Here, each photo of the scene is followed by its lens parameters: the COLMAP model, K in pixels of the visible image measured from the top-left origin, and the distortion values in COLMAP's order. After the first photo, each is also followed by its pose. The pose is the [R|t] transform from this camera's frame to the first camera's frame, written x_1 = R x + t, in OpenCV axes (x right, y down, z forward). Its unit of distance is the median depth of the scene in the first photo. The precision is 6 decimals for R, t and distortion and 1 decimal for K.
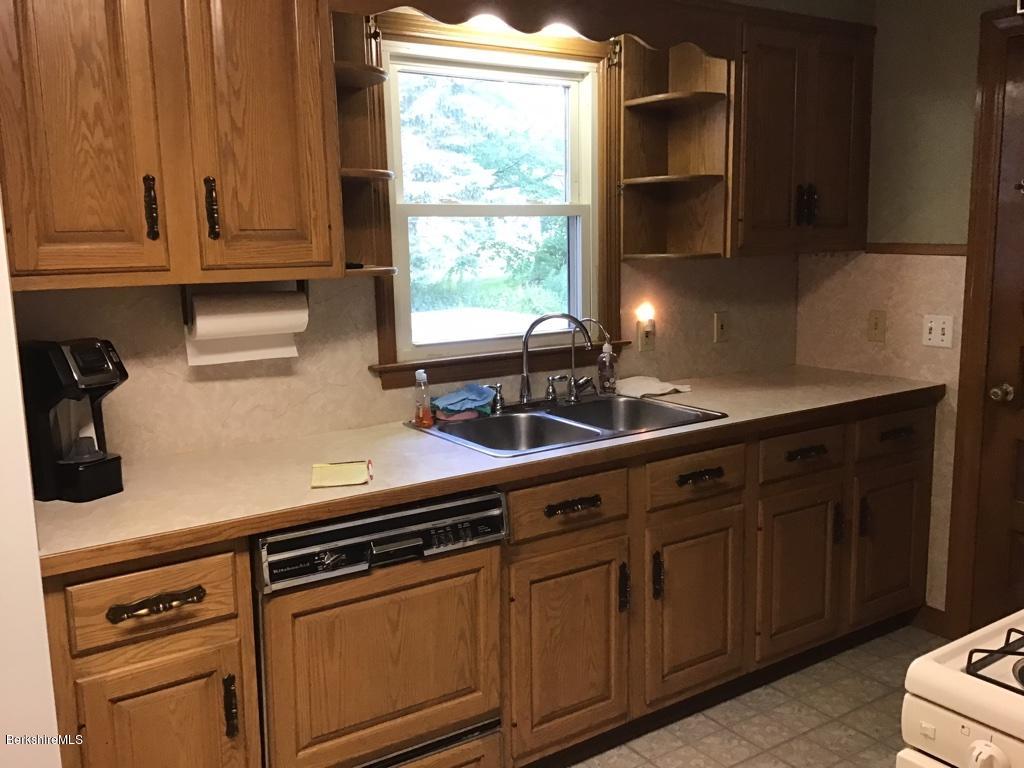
lens RADIAL K [[915.8, 0, 512.8], [0, 915.8, 381.0], [0, 0, 1]] dist [0.096970, -0.161380]
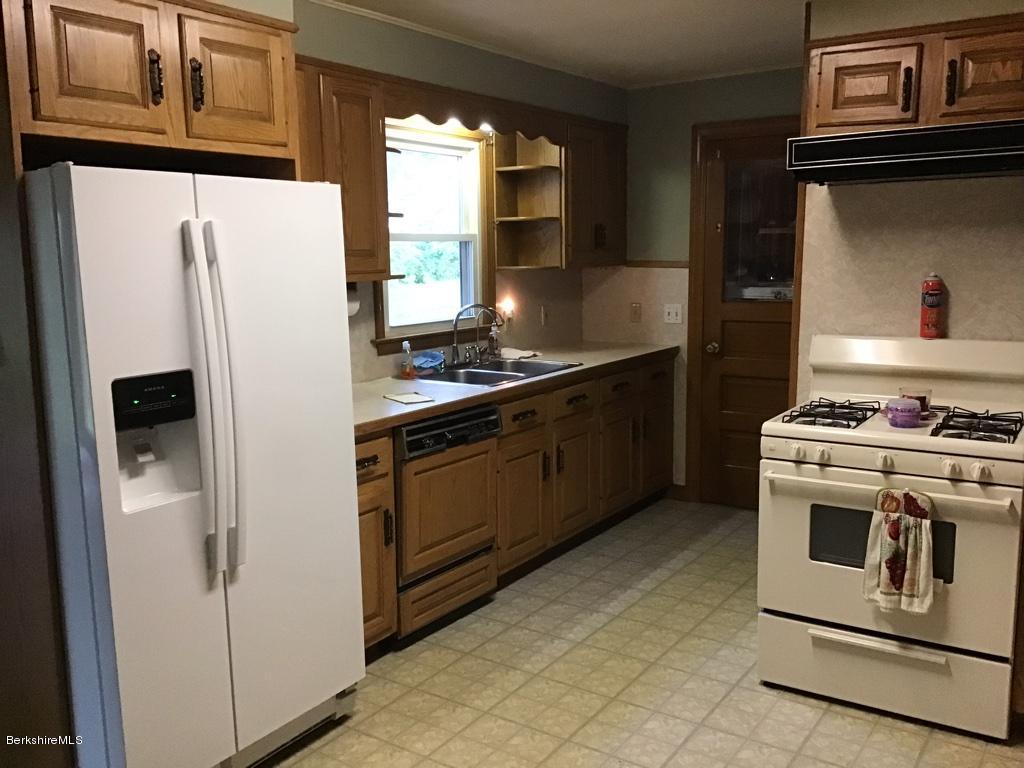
lens RADIAL K [[915.8, 0, 512.8], [0, 915.8, 381.0], [0, 0, 1]] dist [0.096970, -0.161380]
pose [[0.925048, -0.048136, 0.376787, -0.481638], [0.055873, 0.998391, -0.009624, 0.073354], [-0.375718, 0.029955, 0.926250, -0.451943]]
